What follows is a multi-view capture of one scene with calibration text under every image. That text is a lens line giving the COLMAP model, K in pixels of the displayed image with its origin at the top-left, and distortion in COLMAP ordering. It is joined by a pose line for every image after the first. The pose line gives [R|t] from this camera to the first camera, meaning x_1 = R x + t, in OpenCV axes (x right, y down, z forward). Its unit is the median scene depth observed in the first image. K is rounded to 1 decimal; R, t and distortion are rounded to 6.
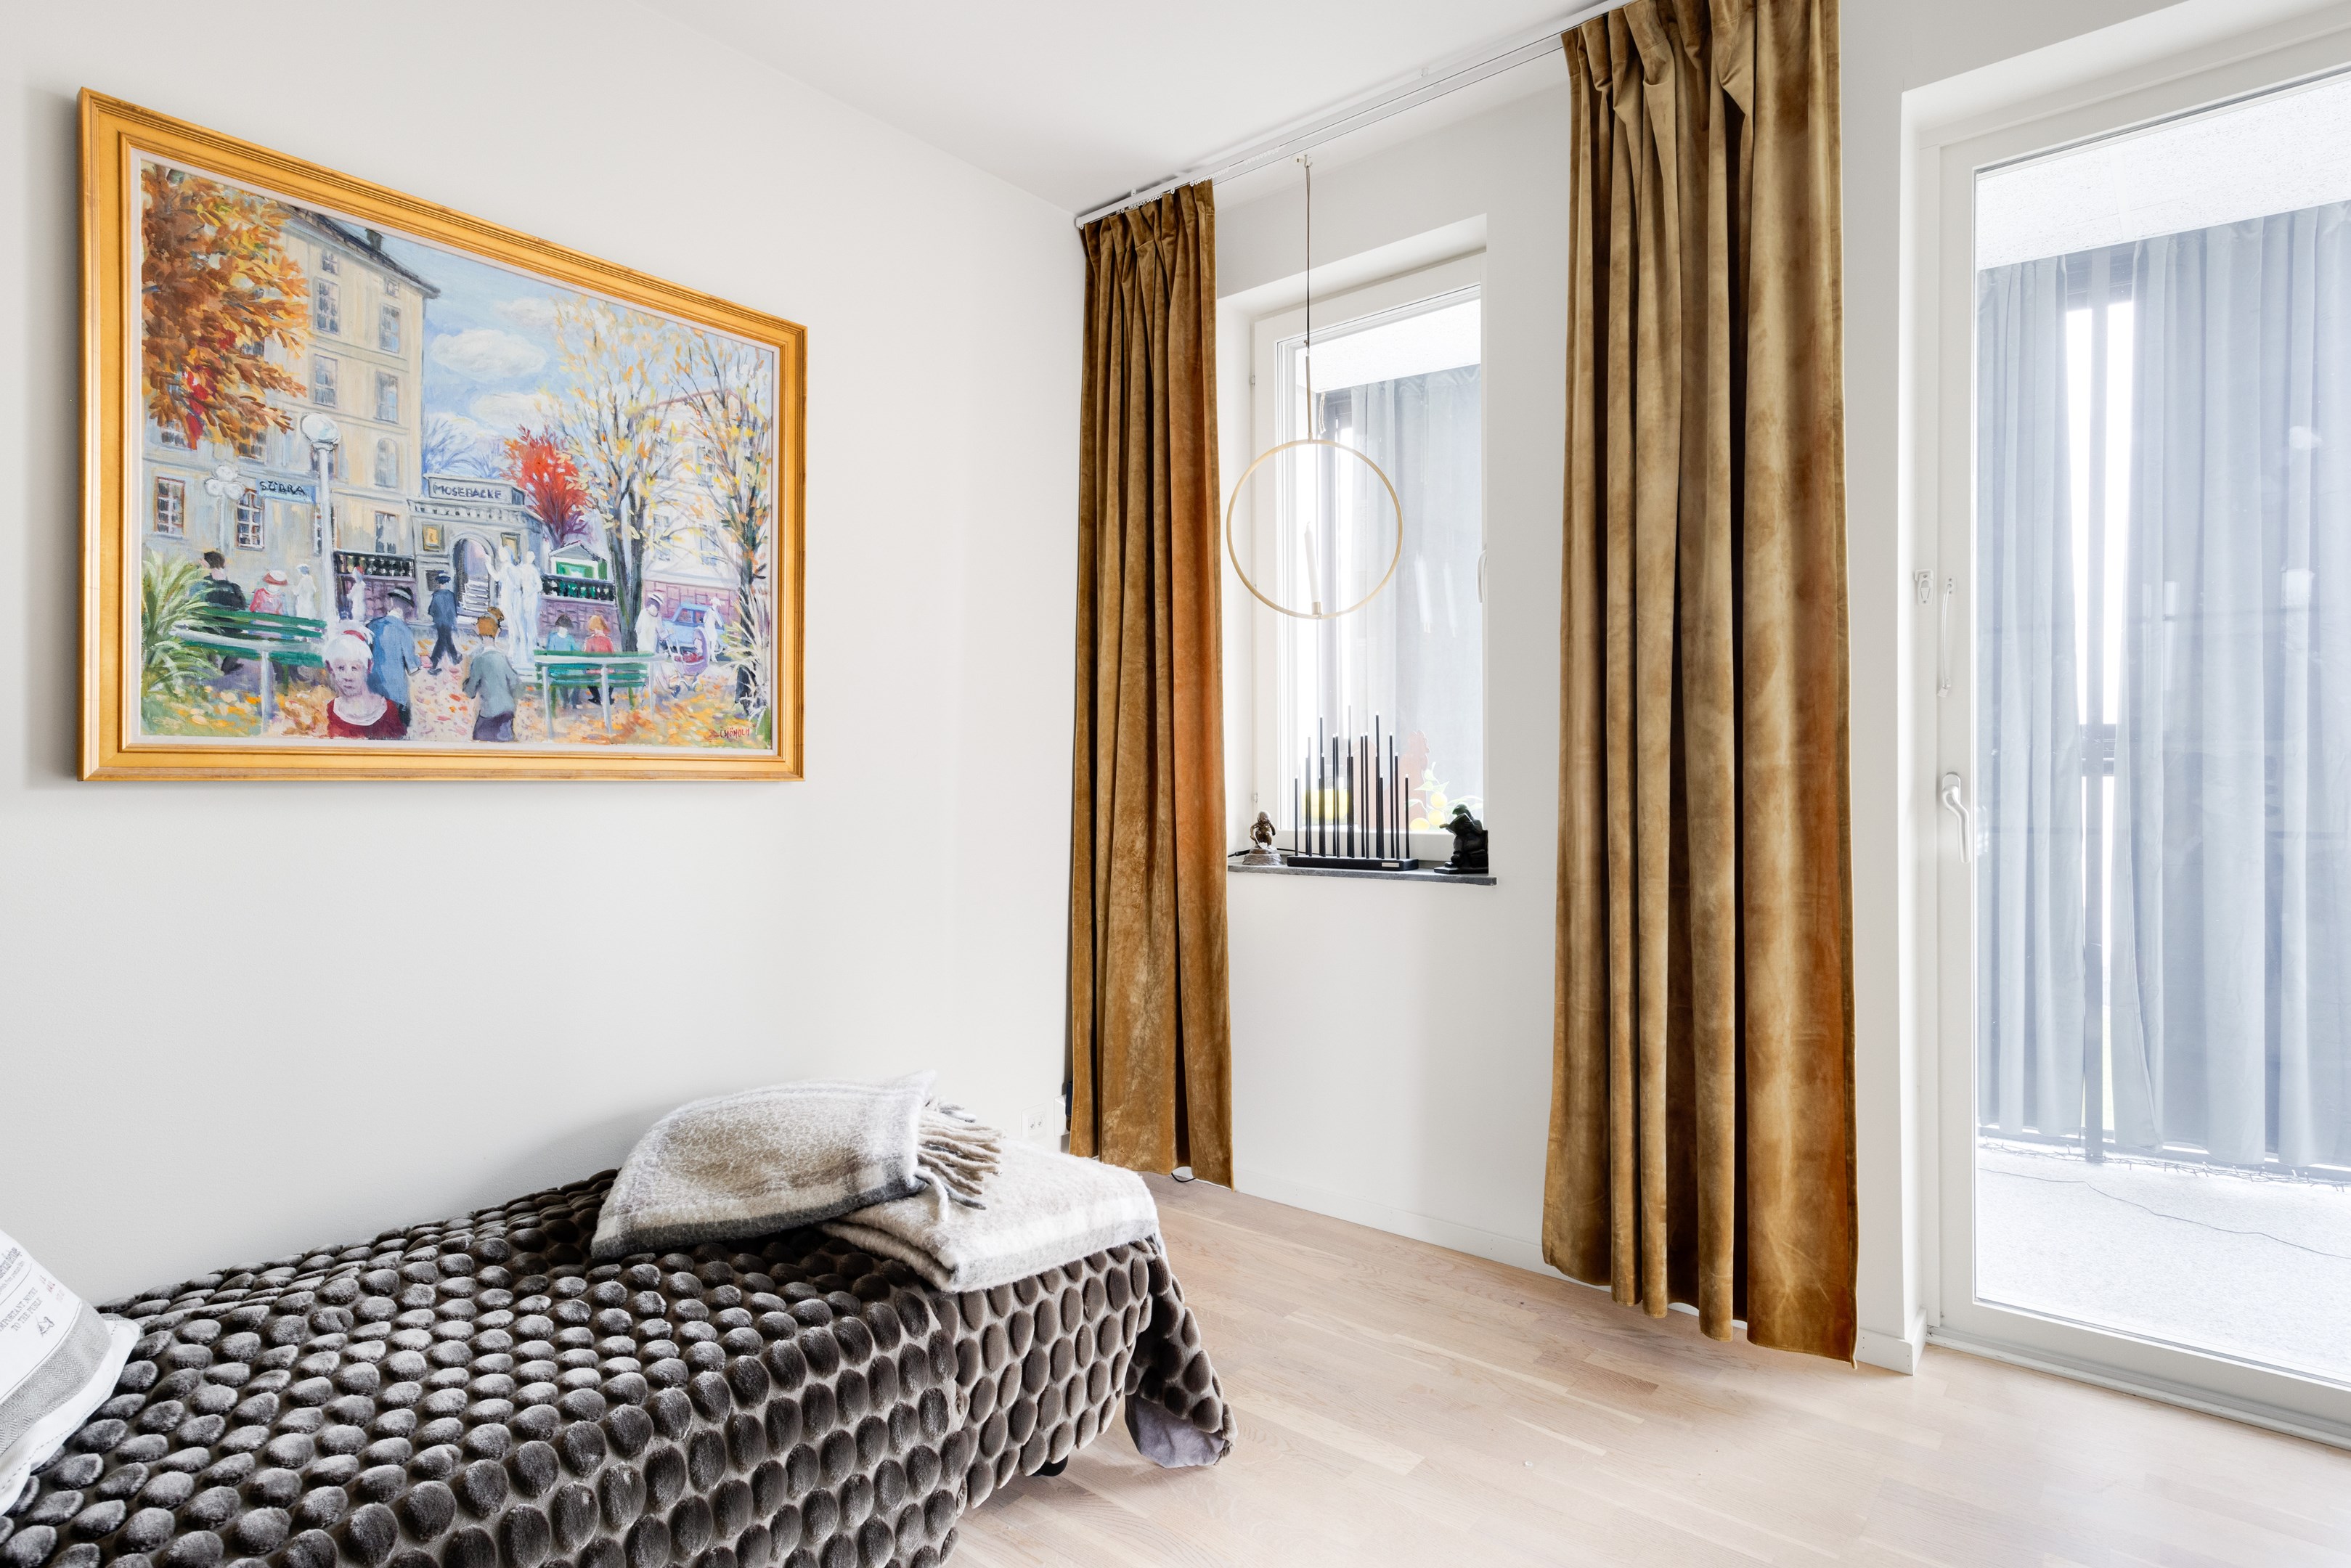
lens RADIAL K [[1240.5, 0, 1132.1], [0, 1240.5, 808.4], [0, 0, 1]] dist [-0.004035, 0.005403]
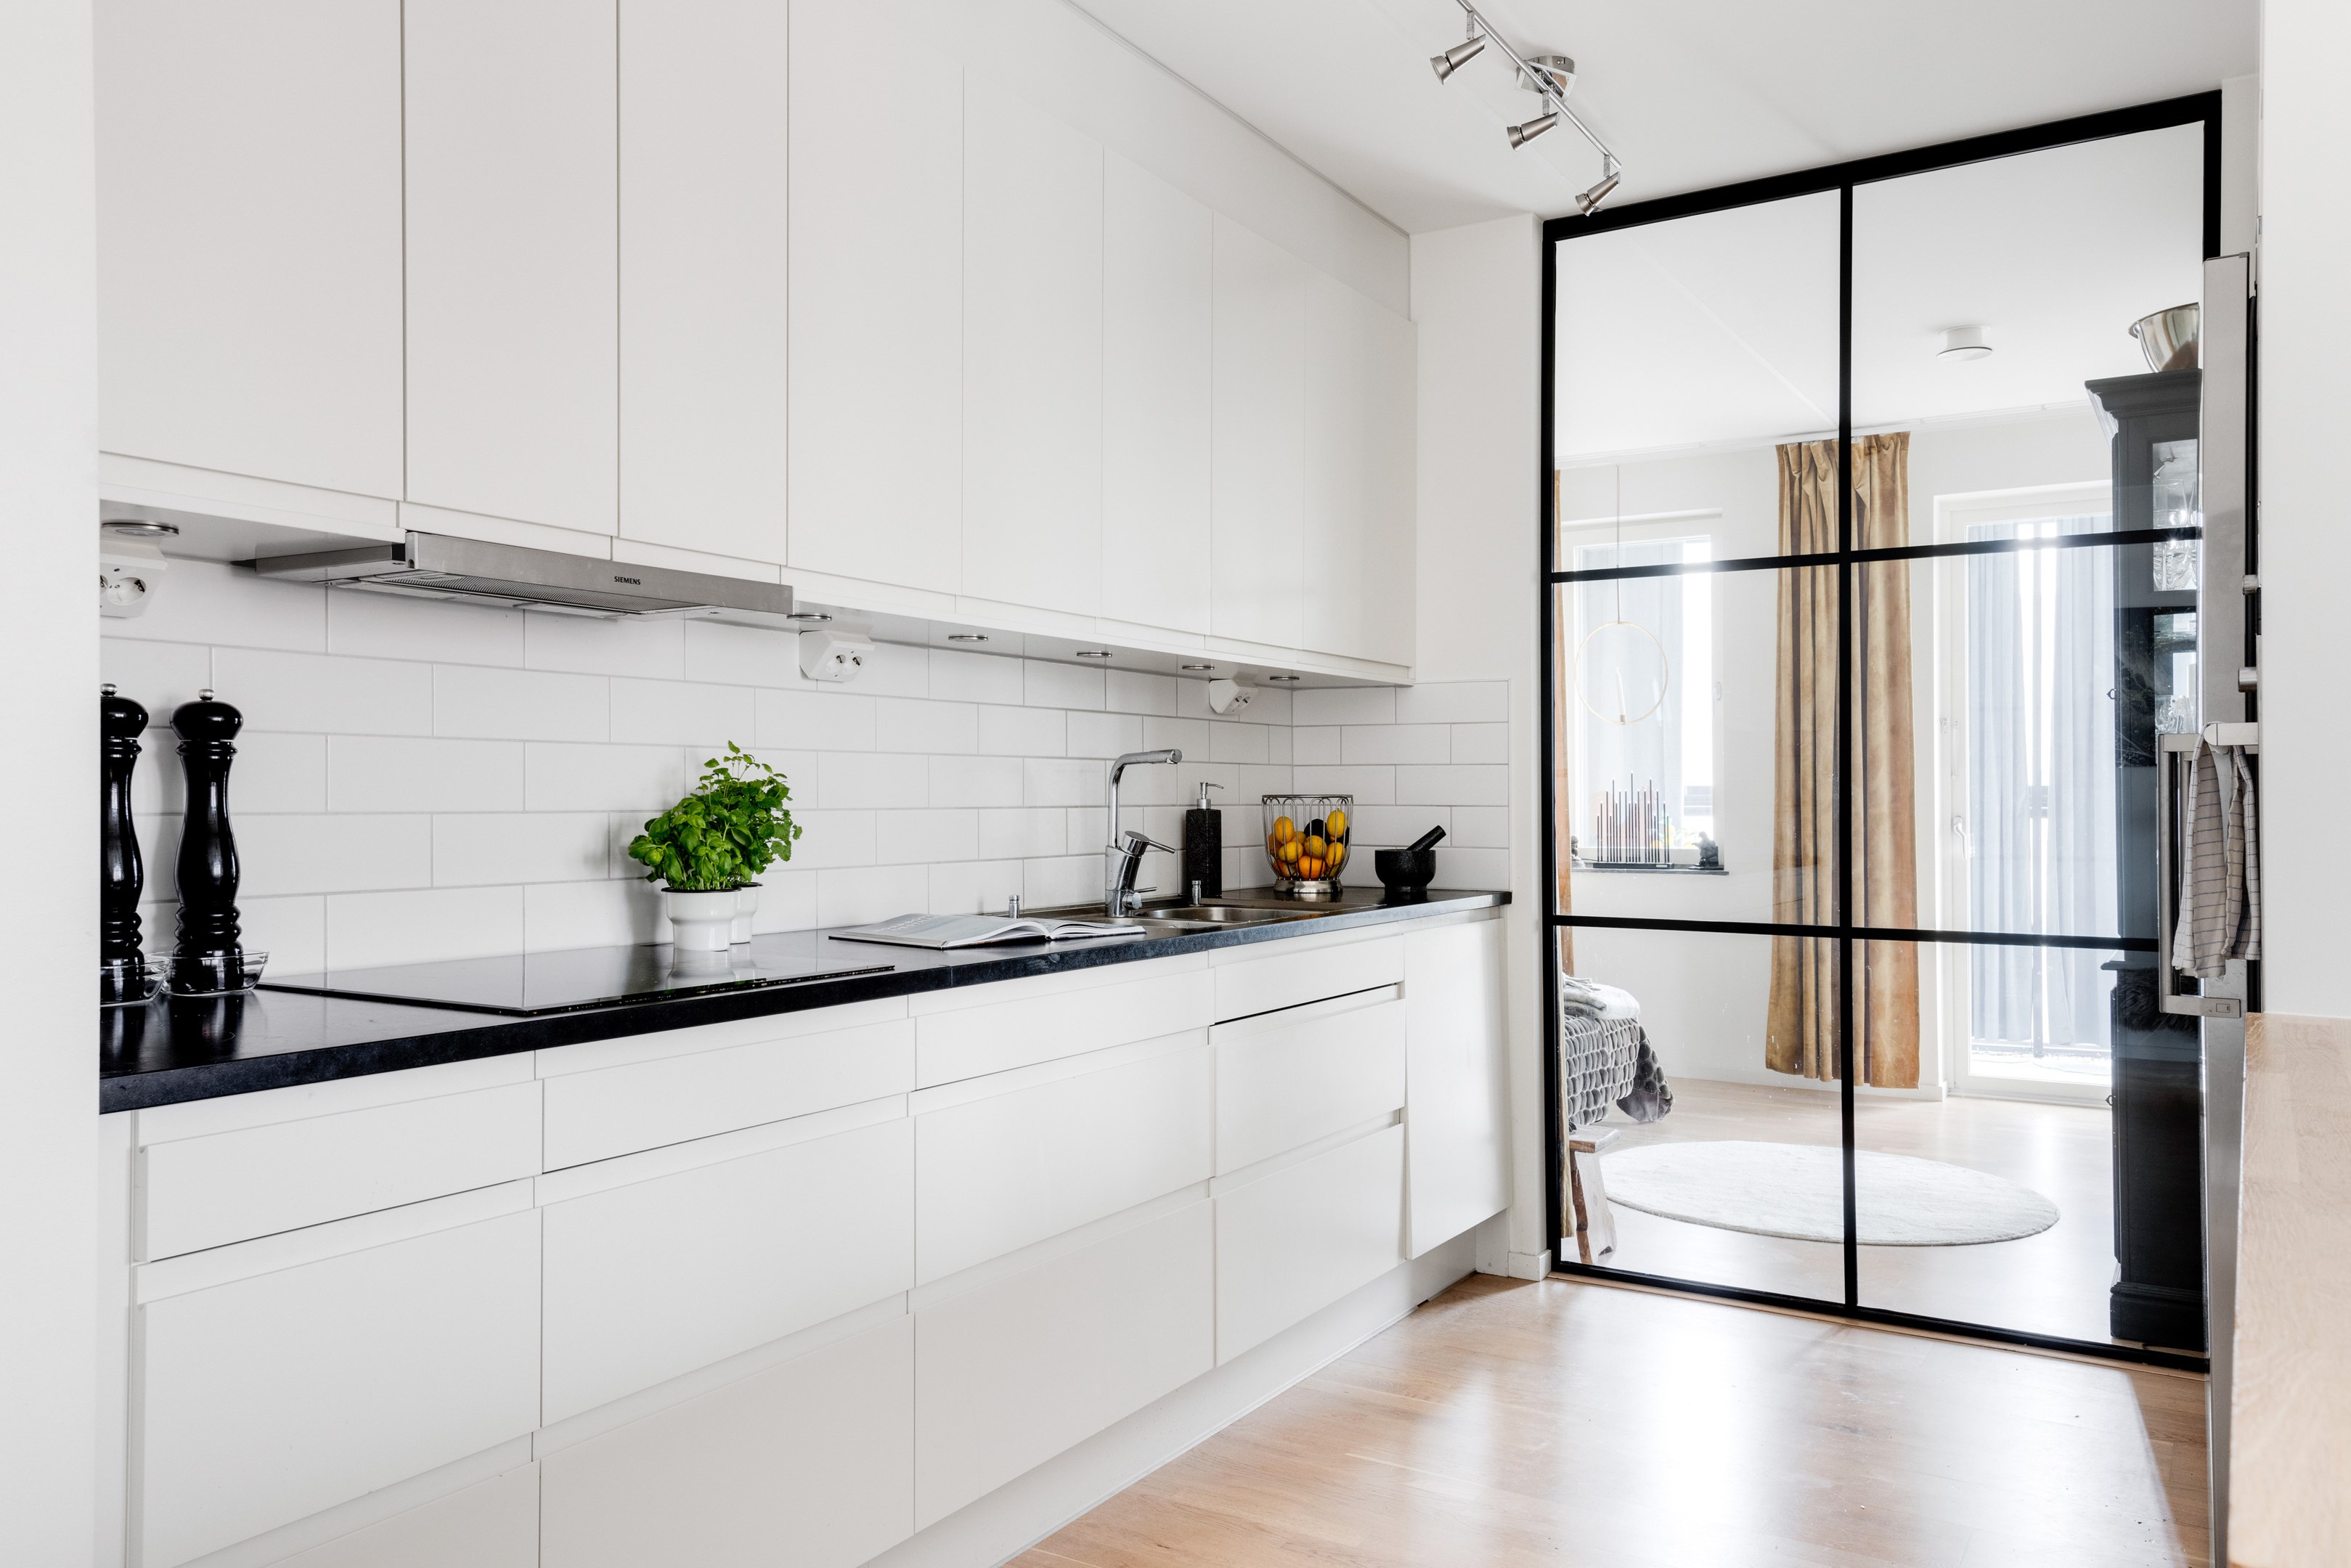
lens RADIAL K [[1703.9, 0, 1189.6], [0, 1703.9, 815.1], [0, 0, 1]] dist [0.024623, 0.004507]
pose [[0.985279, 0.007728, 0.170778, -1.115949], [-0.003454, 0.999674, -0.025308, 0.047571], [-0.170918, 0.024345, 0.984984, -1.635140]]
